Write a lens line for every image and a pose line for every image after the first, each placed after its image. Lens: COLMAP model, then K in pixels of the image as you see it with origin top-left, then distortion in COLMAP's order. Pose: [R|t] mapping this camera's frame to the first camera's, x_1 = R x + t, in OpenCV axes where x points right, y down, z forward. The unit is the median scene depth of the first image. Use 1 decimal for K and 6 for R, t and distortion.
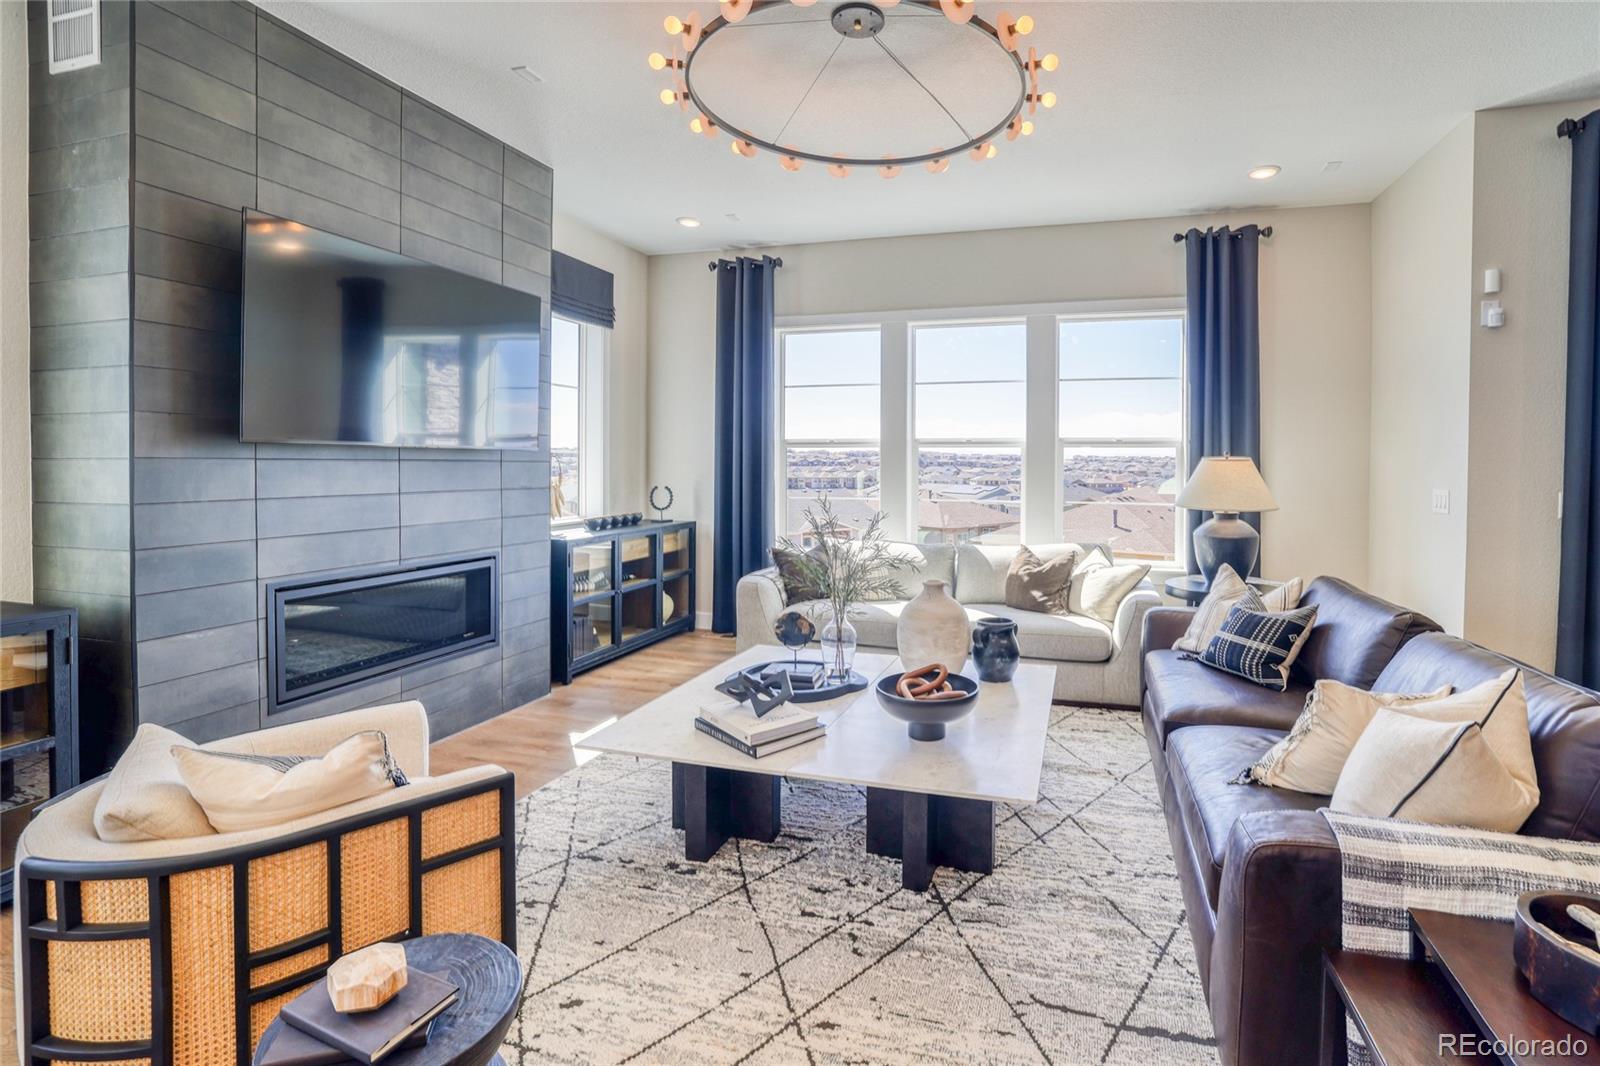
lens RADIAL K [[745.5, 0, 906.4], [0, 745.5, 462.0], [0, 0, 1]] dist [-0.042665, 0.013071]
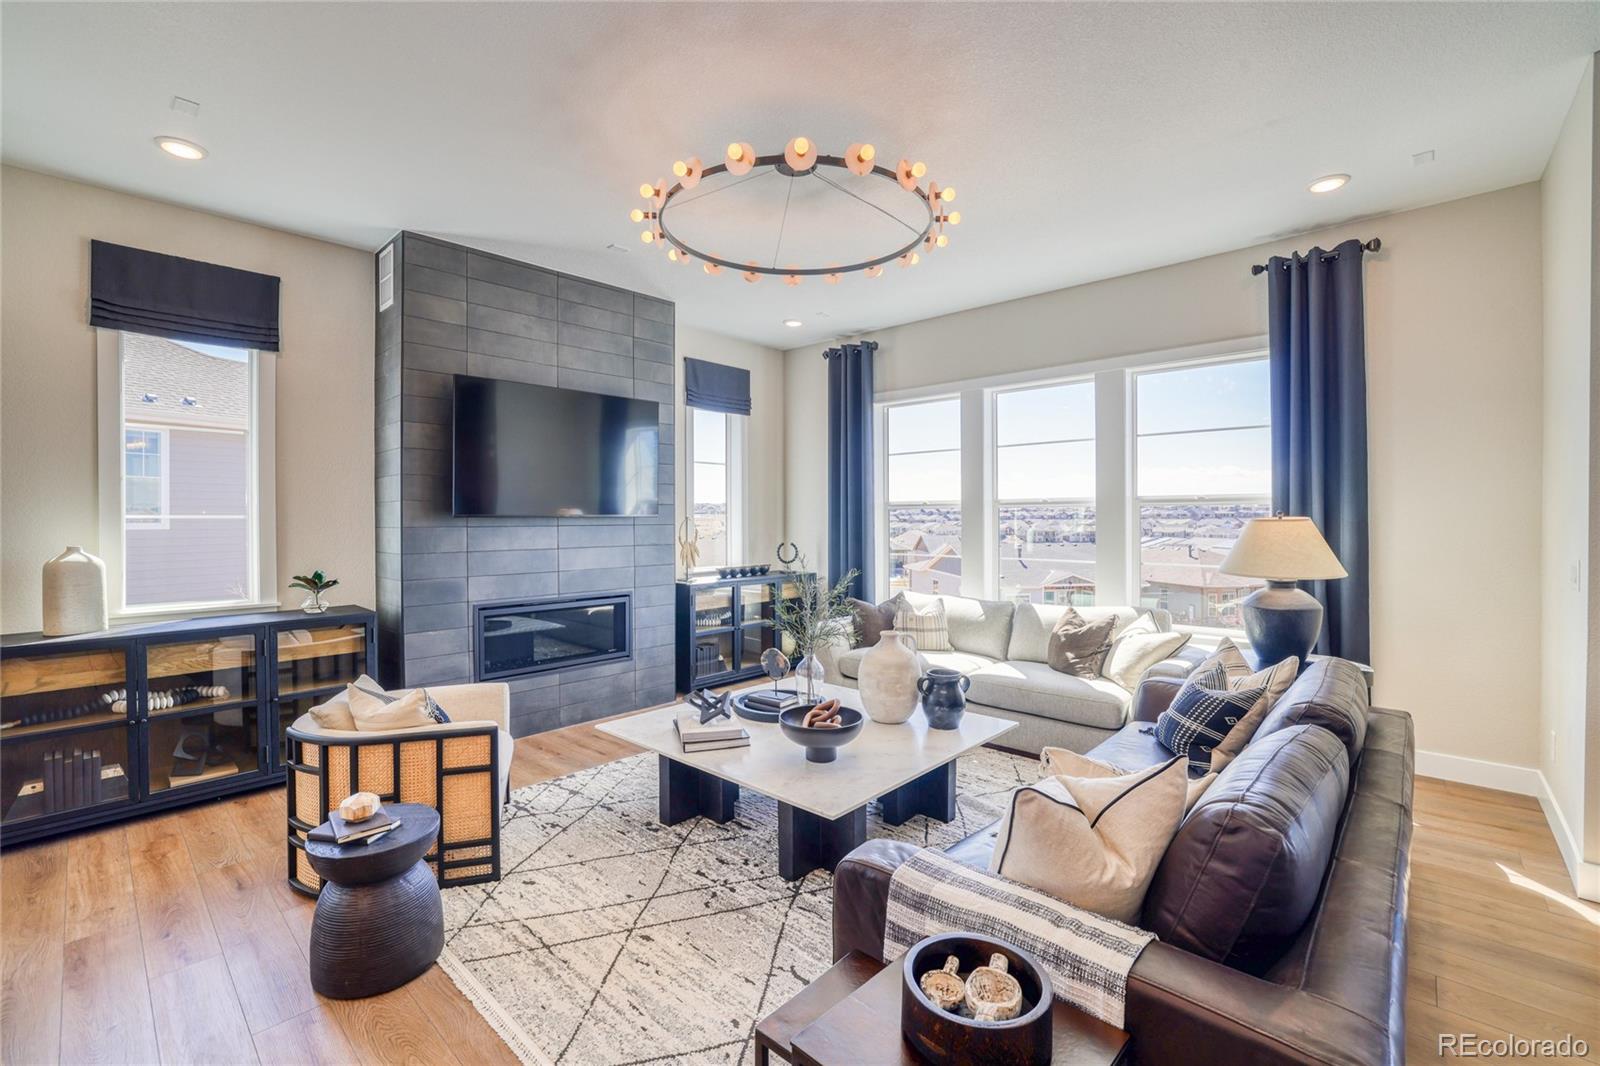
lens RADIAL K [[724.4, 0, 794.0], [0, 724.4, 508.8], [0, 0, 1]] dist [-0.048578, 0.022232]
pose [[0.871372, -0.013895, -0.490426, 0.336633], [0.009452, 0.999889, -0.011536, -0.011829], [0.490531, 0.005417, 0.871407, -0.021424]]
